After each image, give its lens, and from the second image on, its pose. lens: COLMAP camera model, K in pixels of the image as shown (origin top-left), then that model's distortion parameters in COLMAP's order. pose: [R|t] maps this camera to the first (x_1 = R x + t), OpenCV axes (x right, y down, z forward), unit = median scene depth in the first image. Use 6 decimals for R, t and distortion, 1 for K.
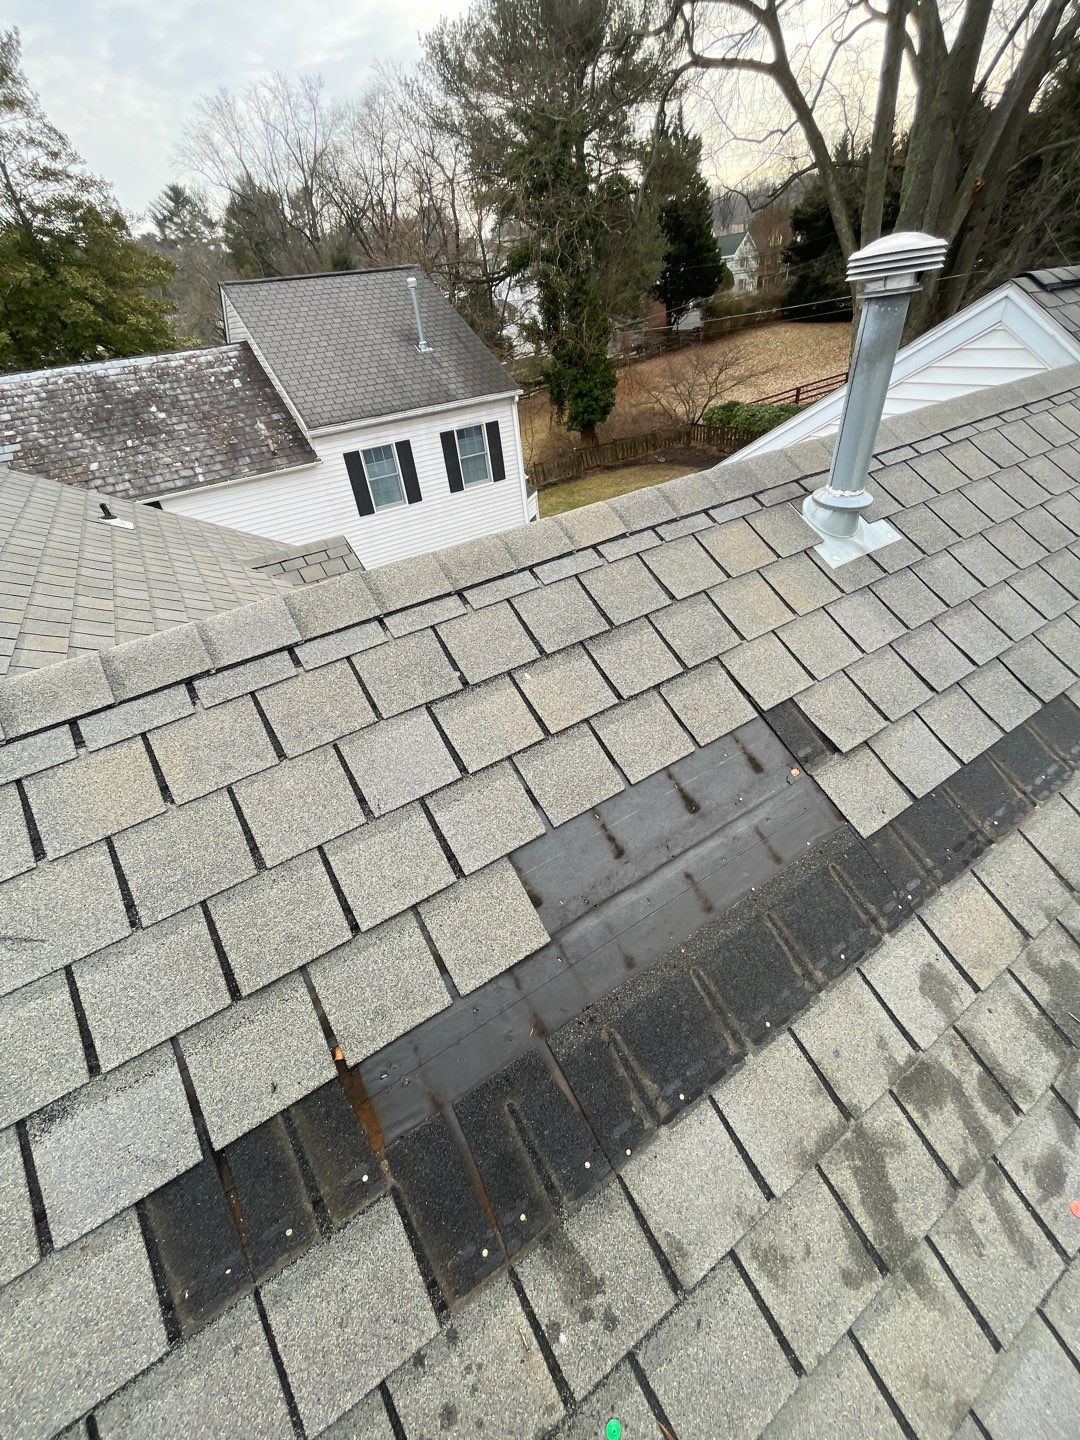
lens RADIAL K [[592.3, 0, 540.0], [0, 592.3, 723.3], [0, 0, 1]] dist [-0.009838, 0.000357]
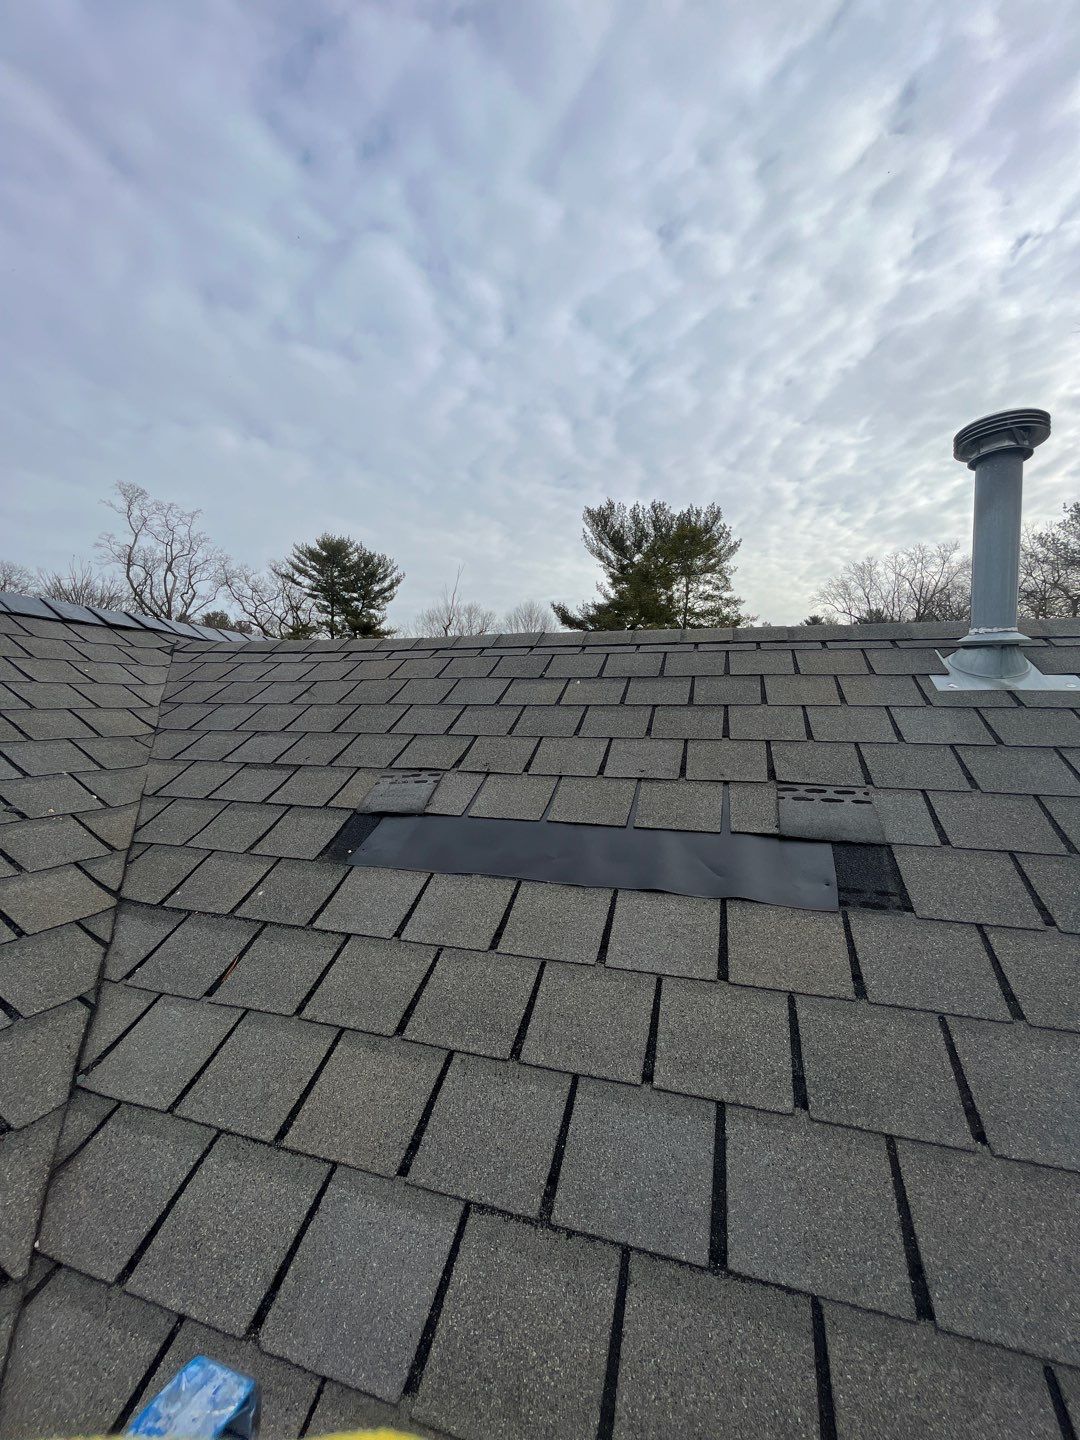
lens RADIAL K [[592.3, 0, 540.2], [0, 592.3, 722.3], [0, 0, 1]] dist [-0.009838, 0.000357]
pose [[0.635550, 0.111401, -0.763981, 0.130324], [-0.510818, 0.802657, -0.307905, 0.061609], [0.578914, 0.585944, 0.567035, 0.021288]]
